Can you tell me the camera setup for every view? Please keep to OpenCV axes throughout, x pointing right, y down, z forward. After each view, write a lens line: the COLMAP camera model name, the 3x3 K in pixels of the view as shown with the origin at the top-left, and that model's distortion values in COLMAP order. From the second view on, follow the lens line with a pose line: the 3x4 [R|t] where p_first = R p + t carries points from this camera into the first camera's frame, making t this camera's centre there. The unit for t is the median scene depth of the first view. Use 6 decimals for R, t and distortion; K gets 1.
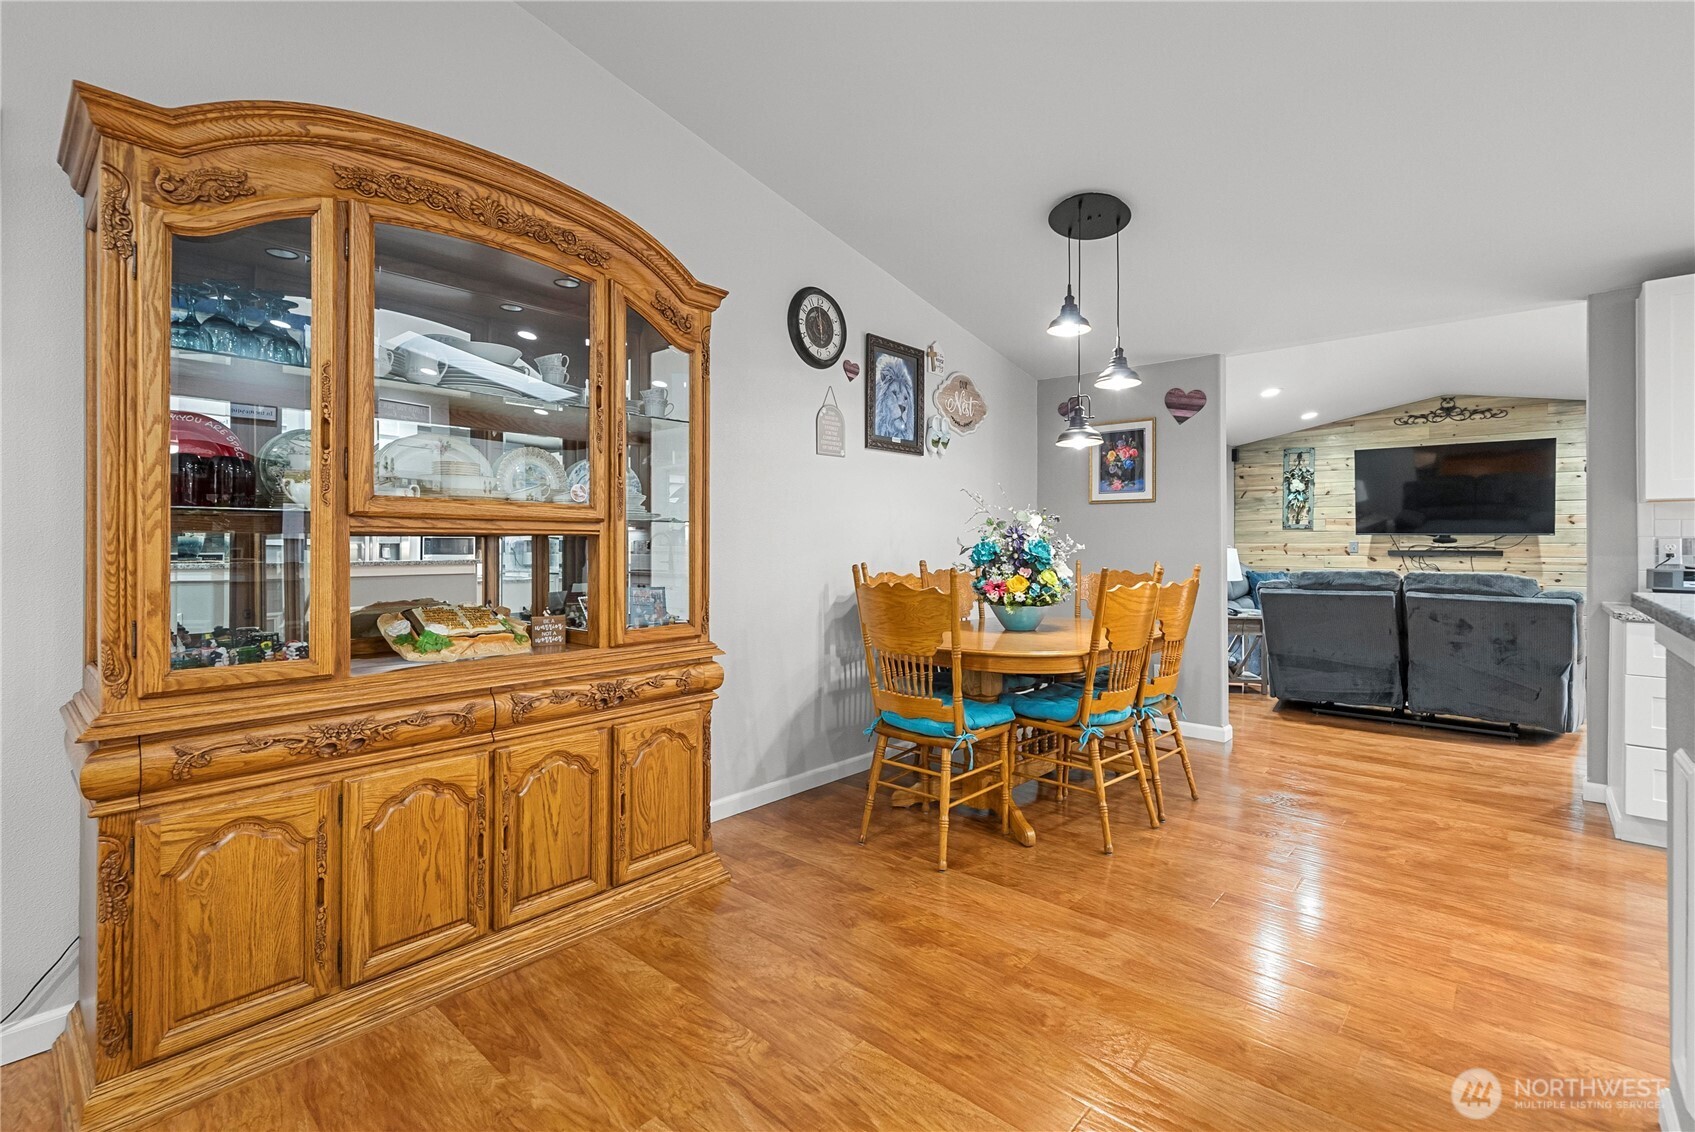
lens RADIAL K [[763.5, 0, 844.3], [0, 763.5, 541.9], [0, 0, 1]] dist [-0.001329, -0.000416]
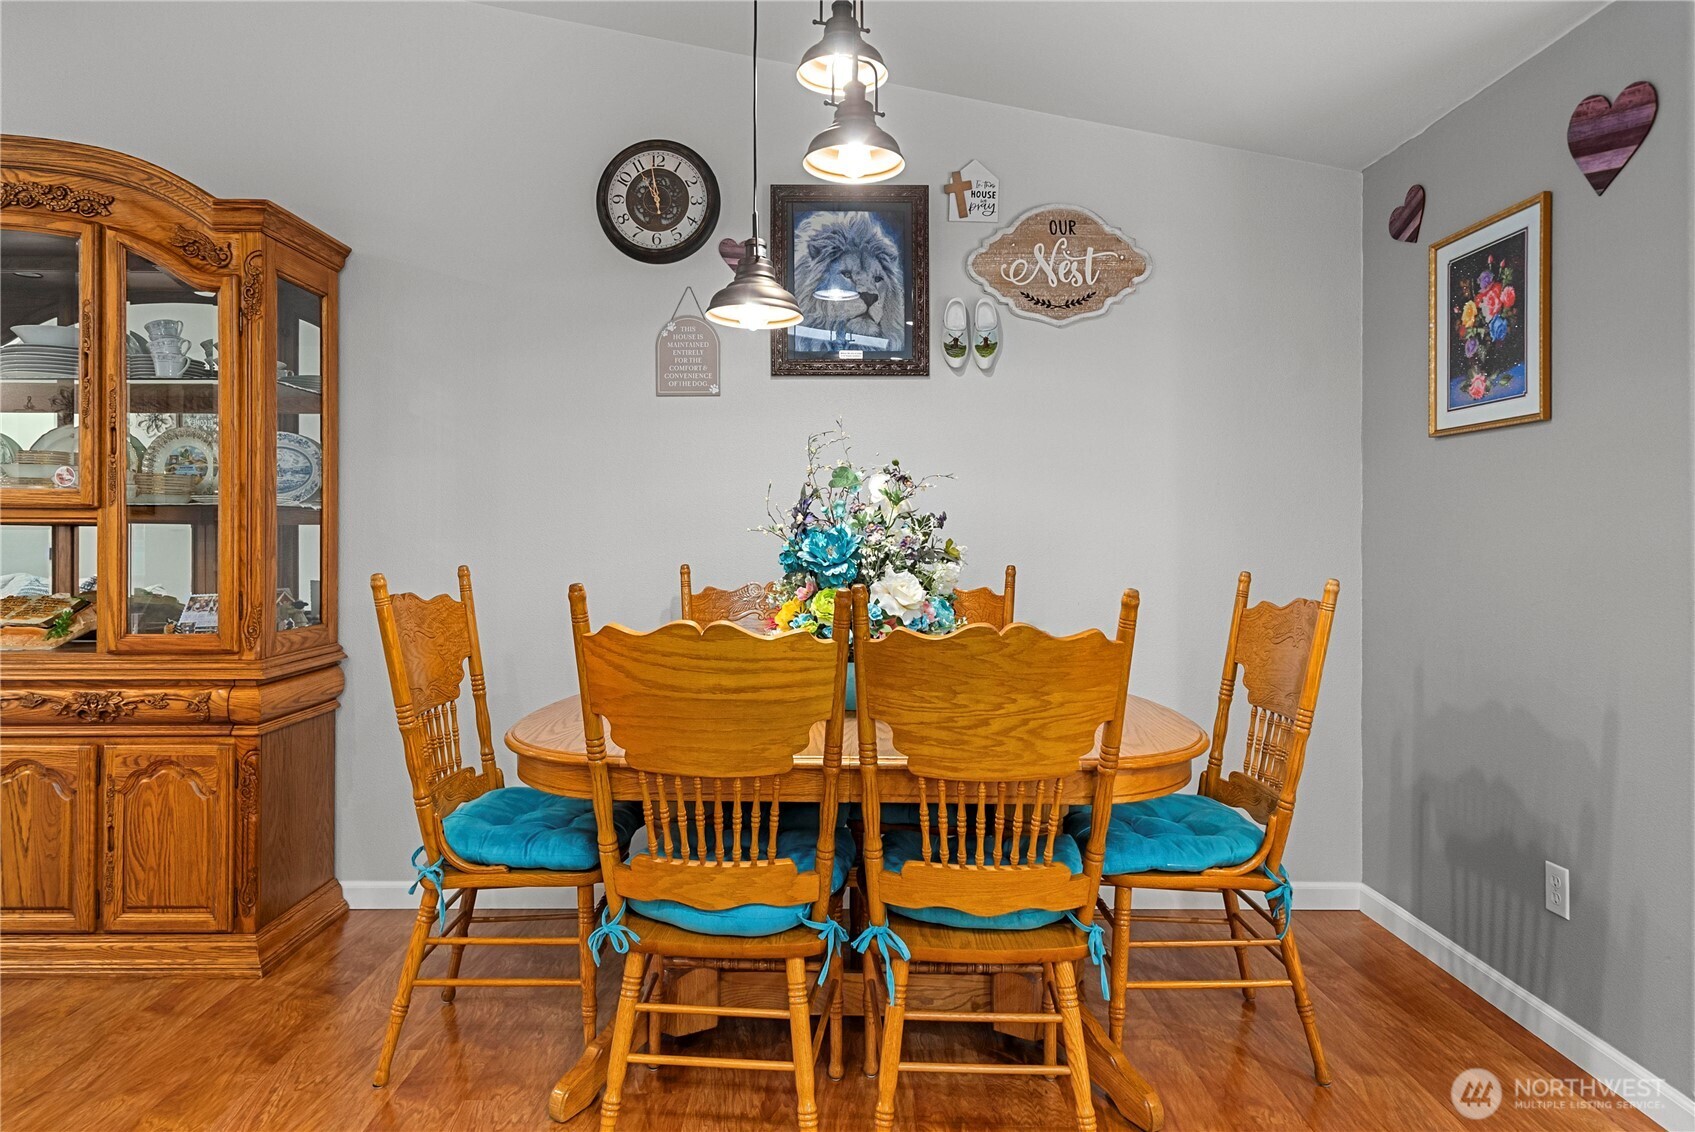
lens RADIAL K [[987.0, 0, 854.0], [0, 987.0, 535.5], [0, 0, 1]] dist [0.002556, 0.000883]
pose [[0.671264, -0.000893, -0.741218, 0.631793], [0.000459, 1.000000, -0.000790, 0.003732], [0.741219, 0.000190, 0.671264, 0.507728]]
